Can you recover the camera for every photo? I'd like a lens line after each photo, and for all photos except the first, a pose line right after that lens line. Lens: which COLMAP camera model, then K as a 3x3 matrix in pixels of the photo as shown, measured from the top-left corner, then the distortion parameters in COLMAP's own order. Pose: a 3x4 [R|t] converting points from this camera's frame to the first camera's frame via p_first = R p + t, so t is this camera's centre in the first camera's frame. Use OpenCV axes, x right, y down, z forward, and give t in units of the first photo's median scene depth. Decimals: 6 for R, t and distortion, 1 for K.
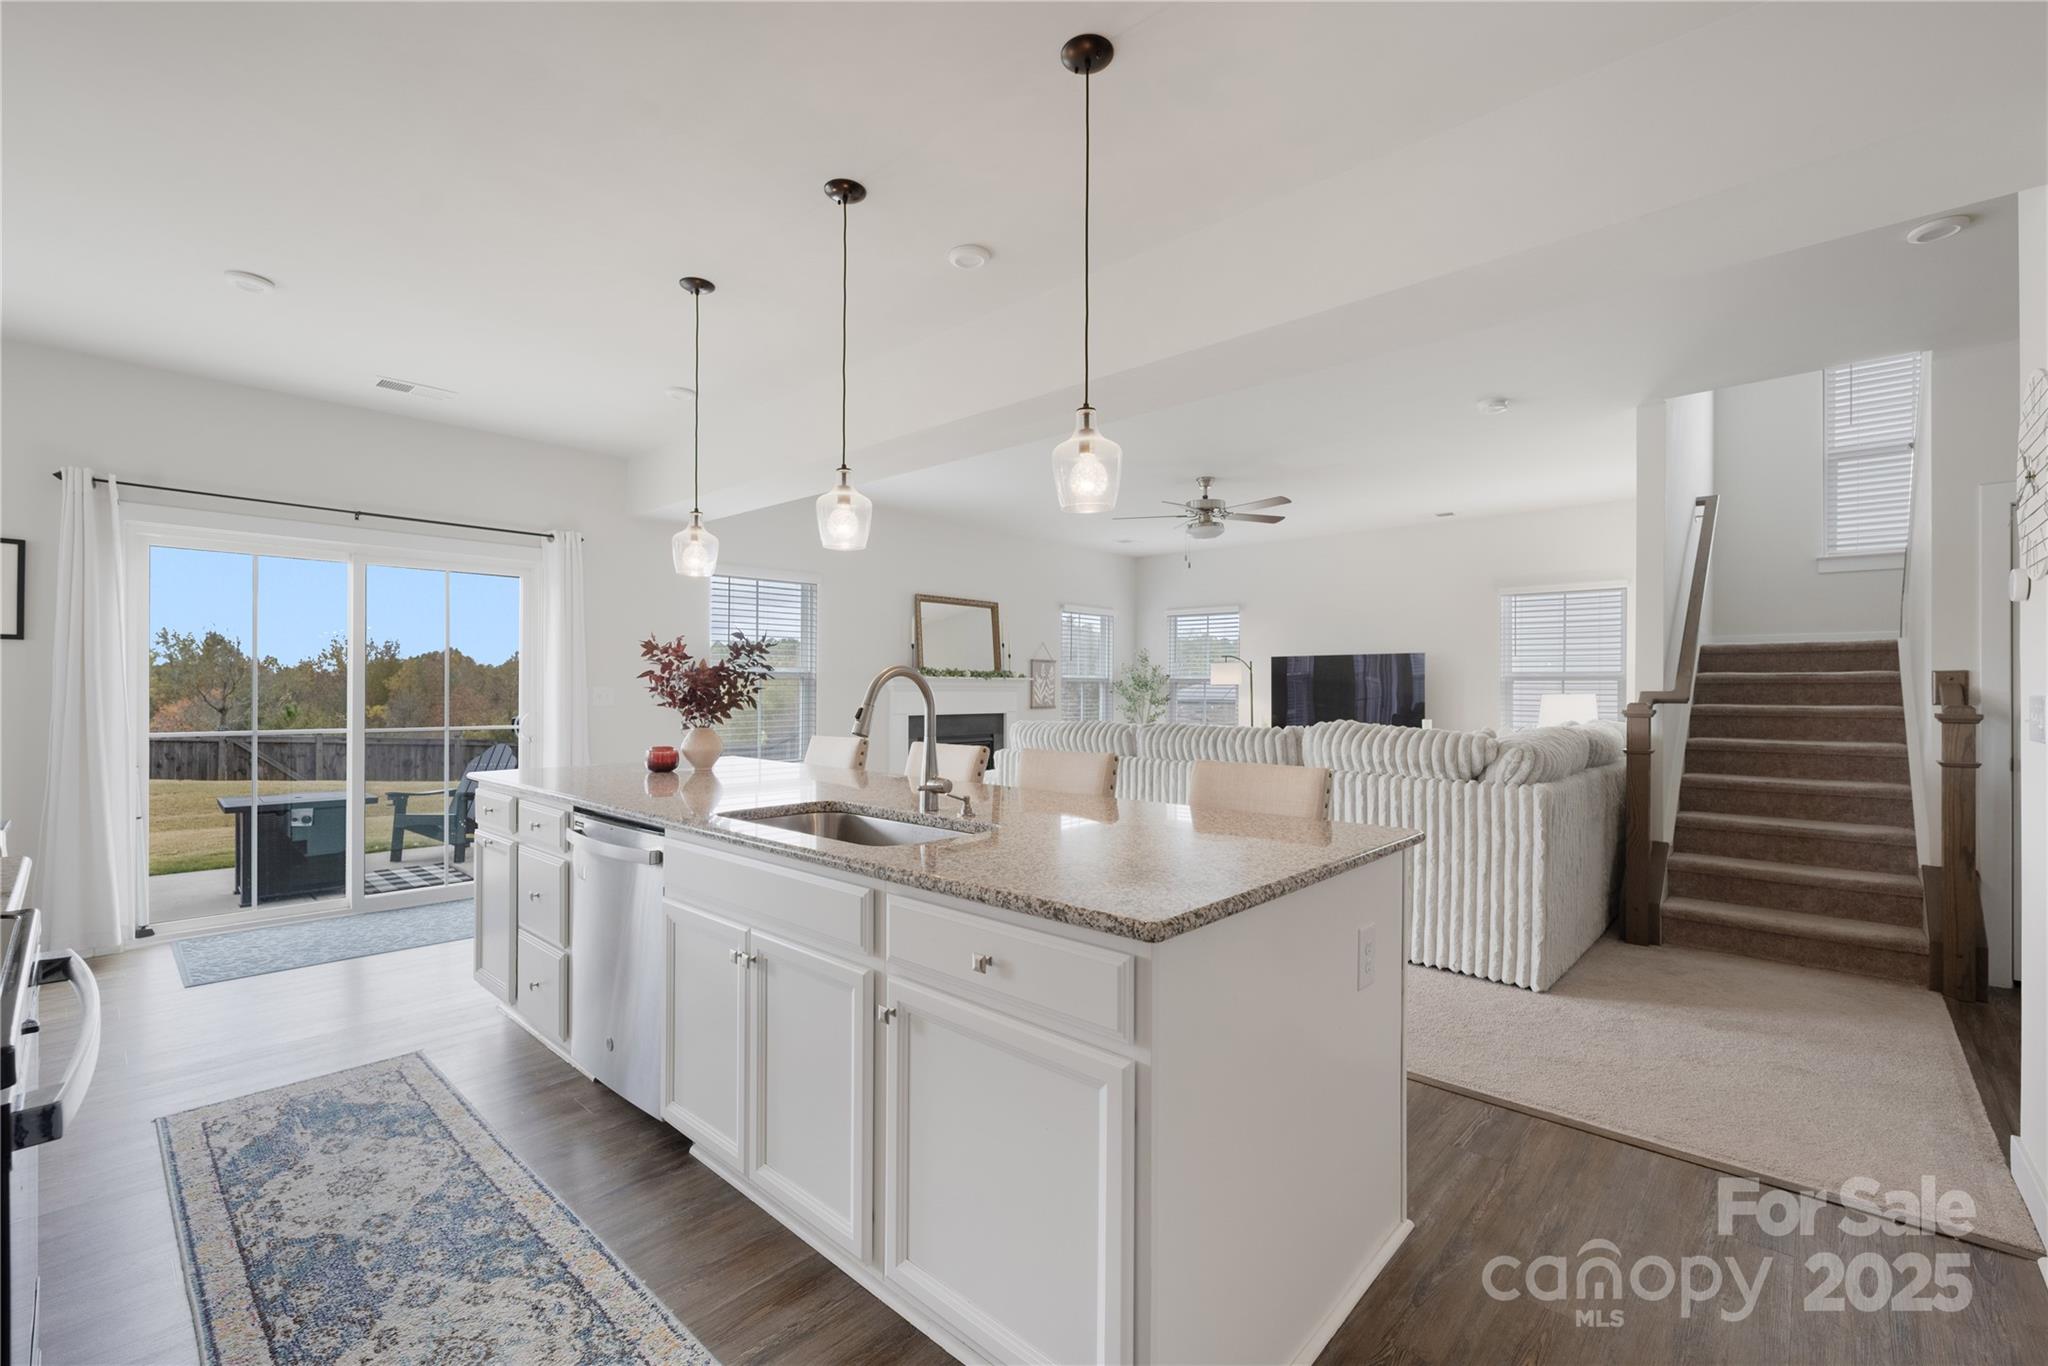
lens RADIAL K [[872.3, 0, 1009.2], [0, 872.3, 687.1], [0, 0, 1]] dist [-0.000210, -0.000257]
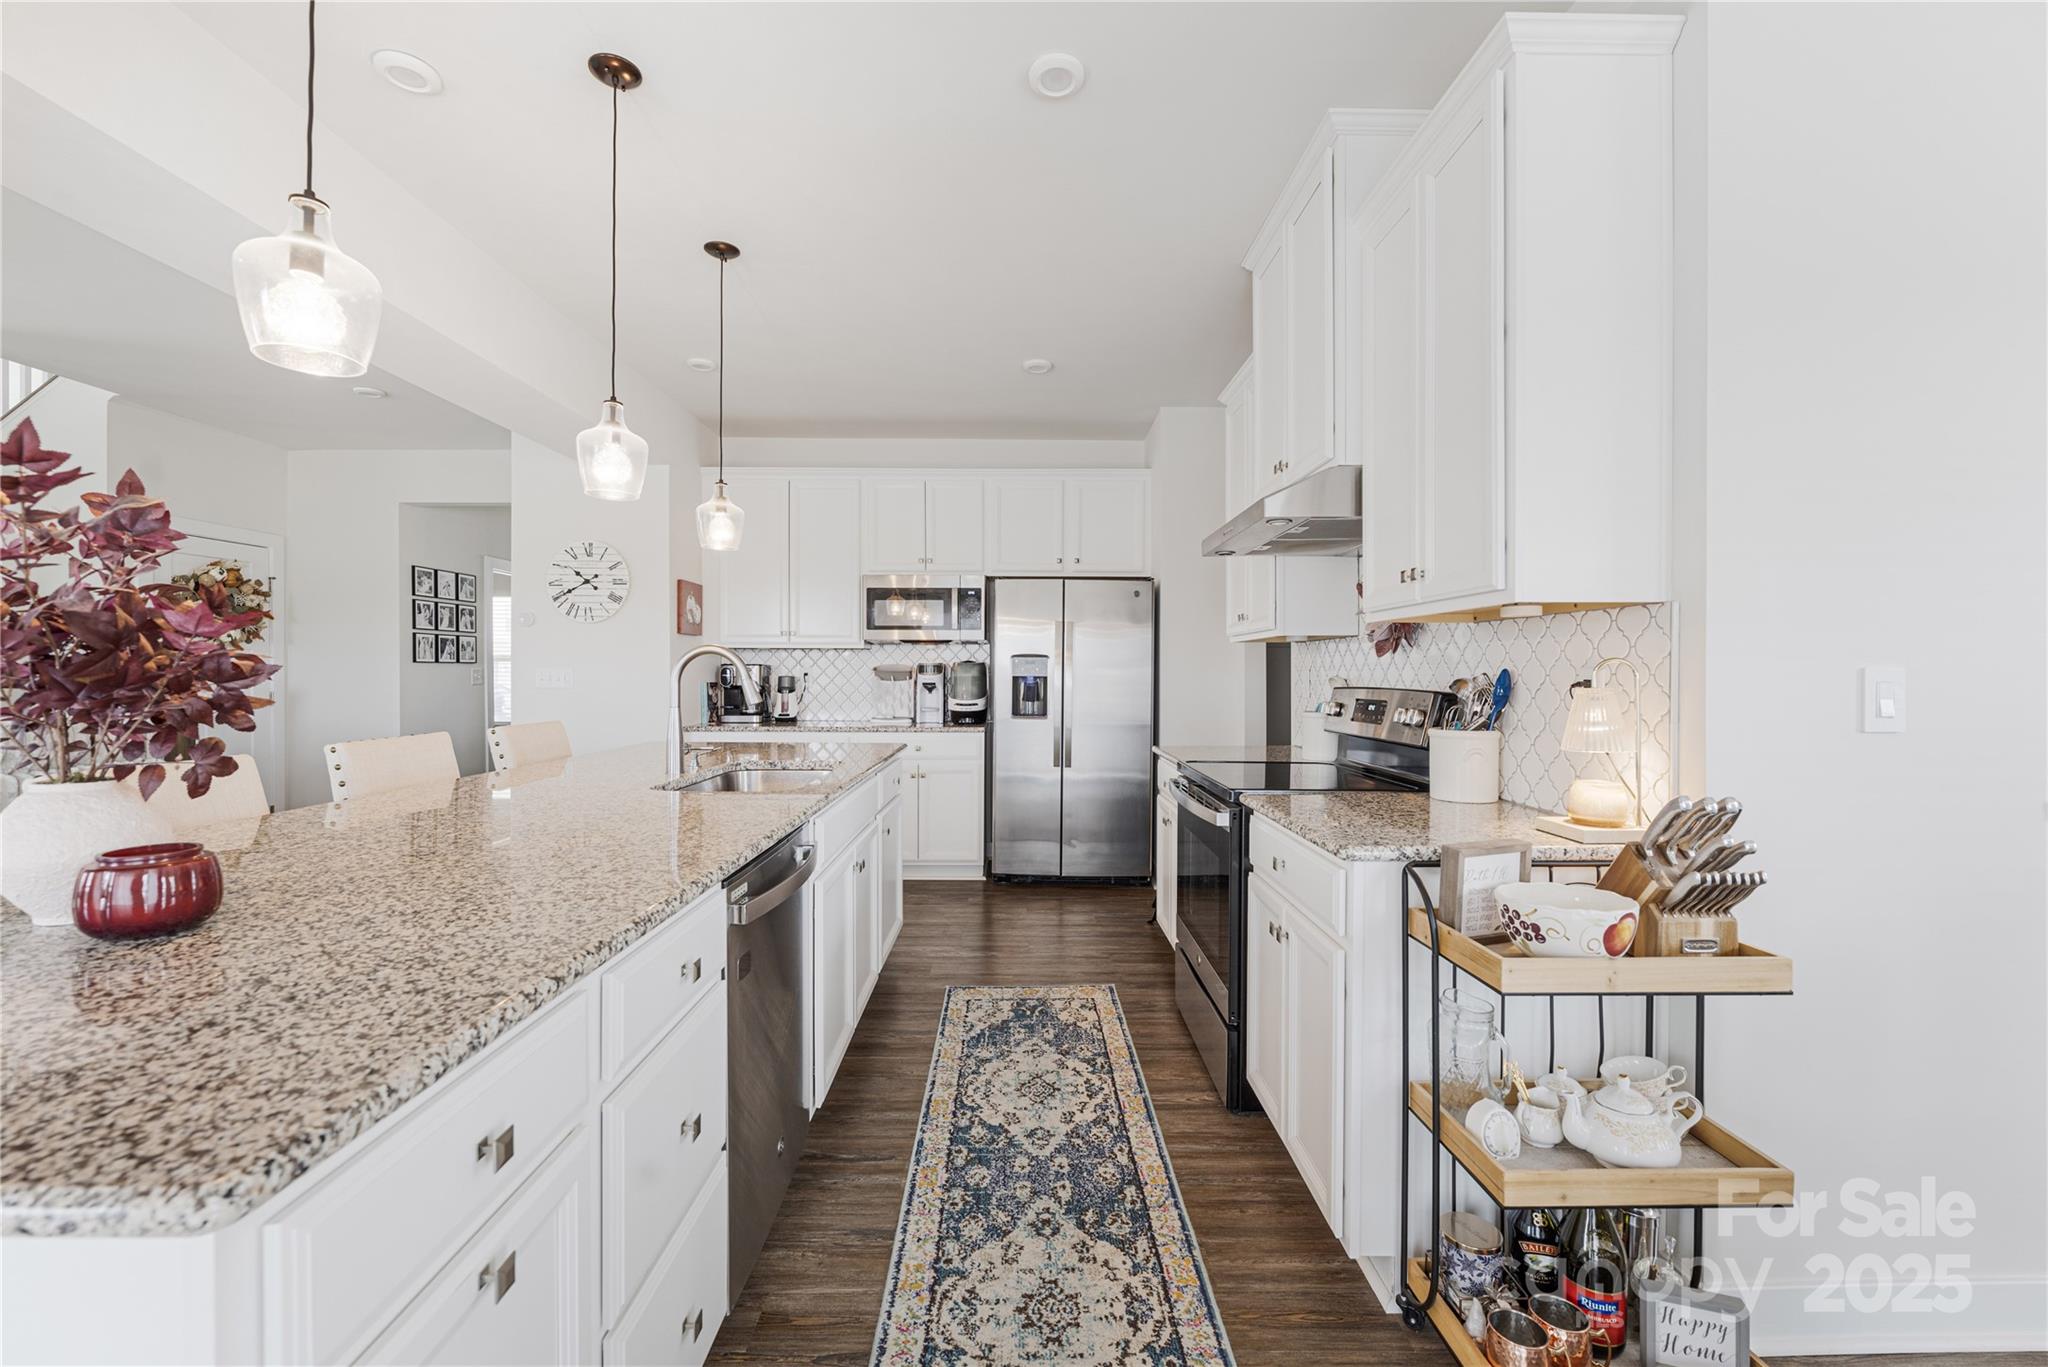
lens RADIAL K [[834.1, 0, 1025.6], [0, 834.1, 676.5], [0, 0, 1]] dist [-0.002710, -0.001005]
pose [[-0.692877, -0.009655, 0.720991, -1.037265], [-0.010021, 0.999943, 0.003760, 0.008108], [-0.720986, -0.004620, -0.692934, 1.260073]]
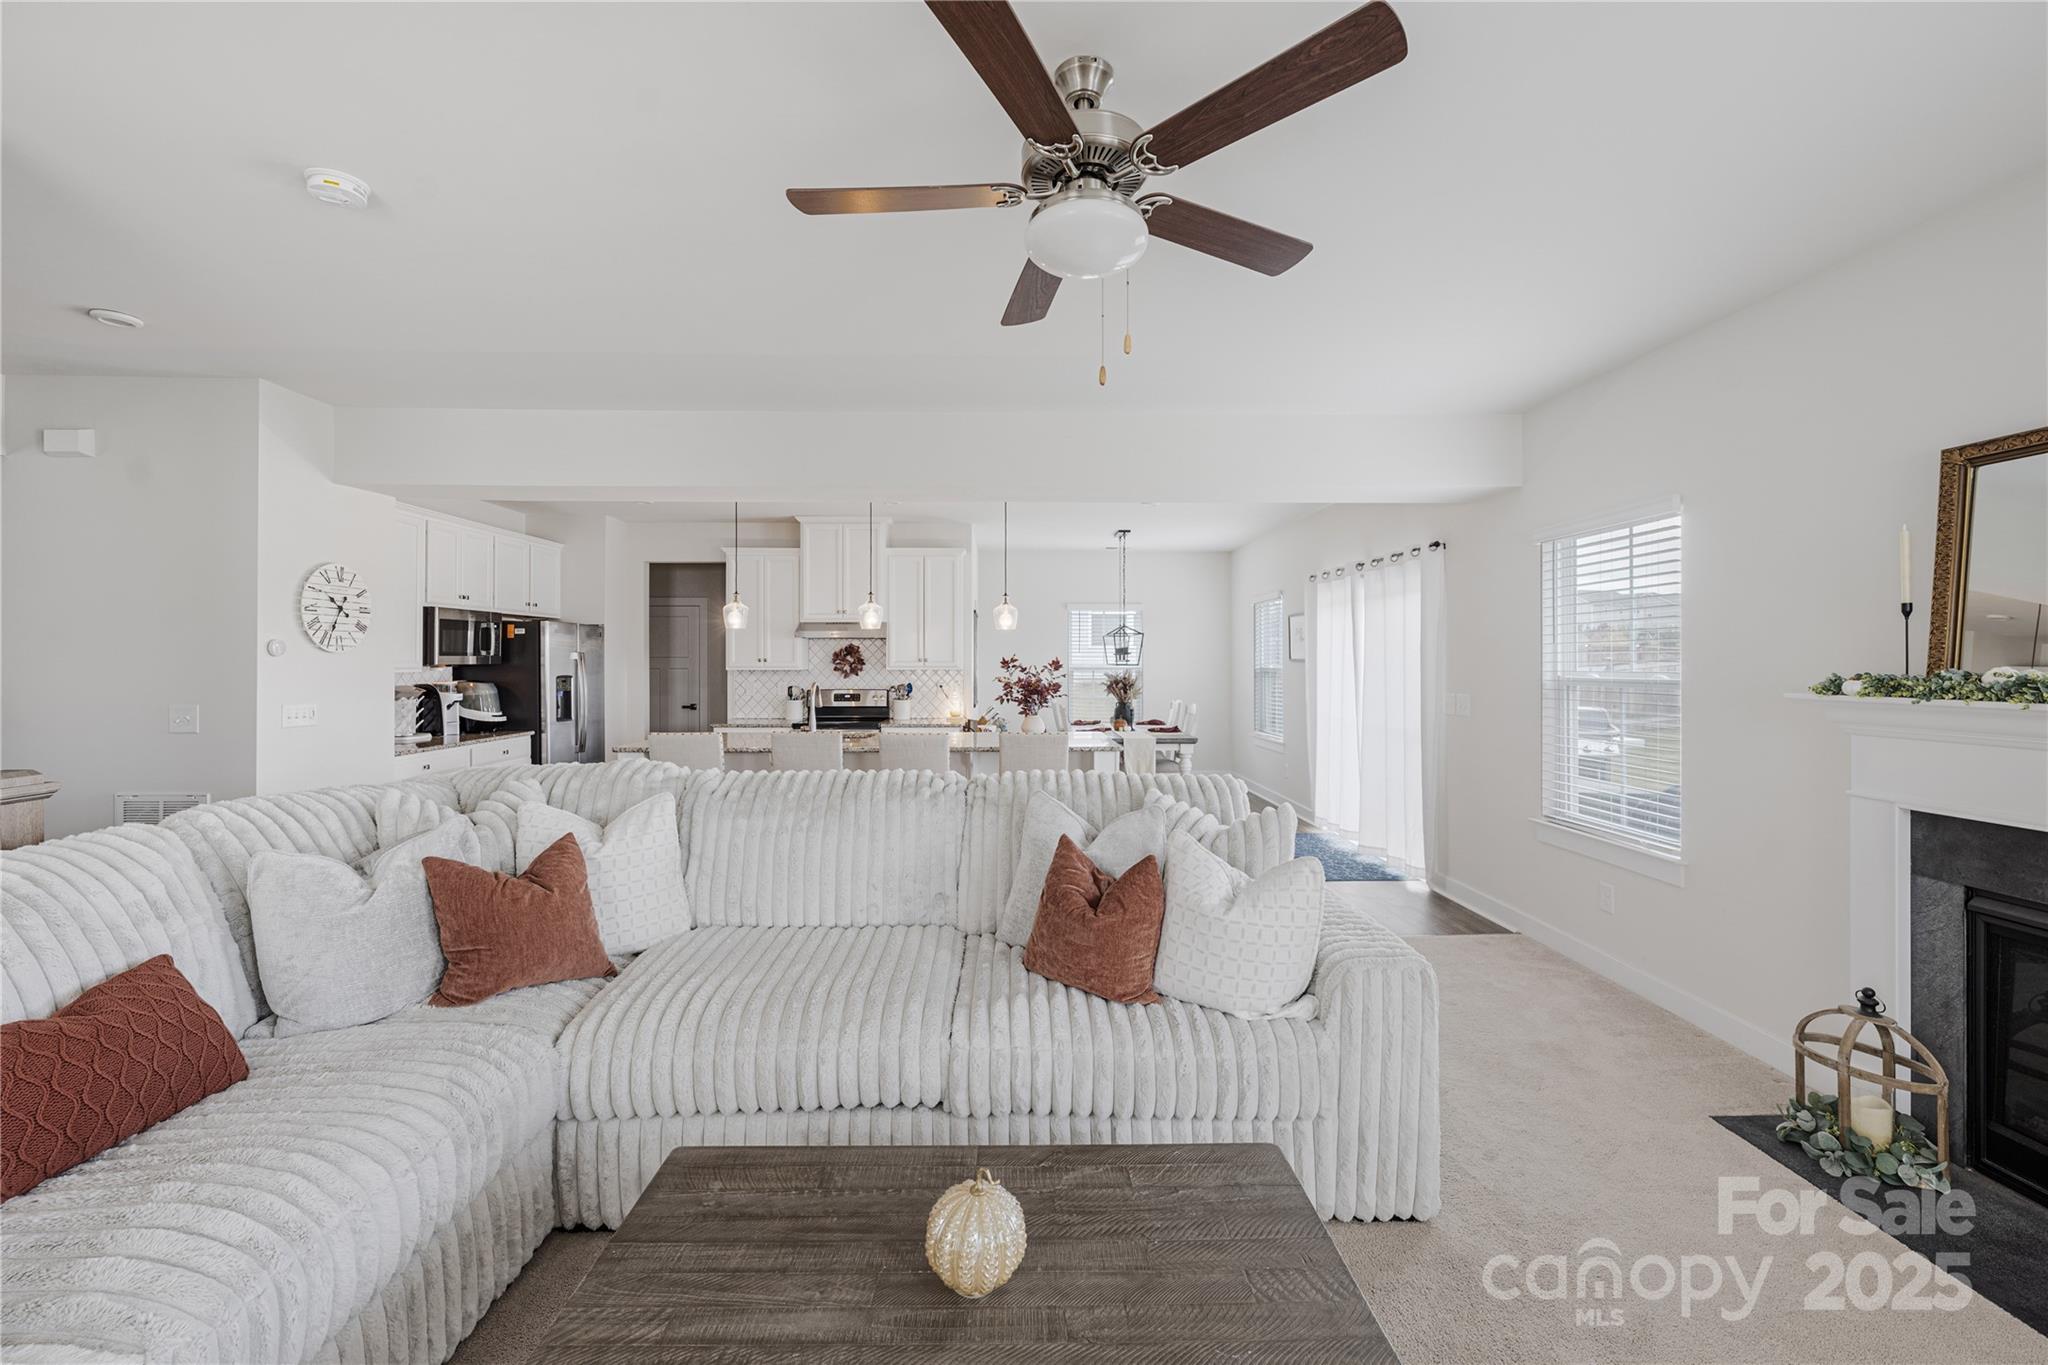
lens RADIAL K [[834.1, 0, 1029.5], [0, 834.1, 661.6], [0, 0, 1]] dist [-0.002710, -0.001005]
pose [[-0.703466, -0.001997, -0.710726, 1.032630], [-0.001354, 0.999998, -0.001470, -0.071148], [0.710728, -0.000071, -0.703467, 2.759471]]
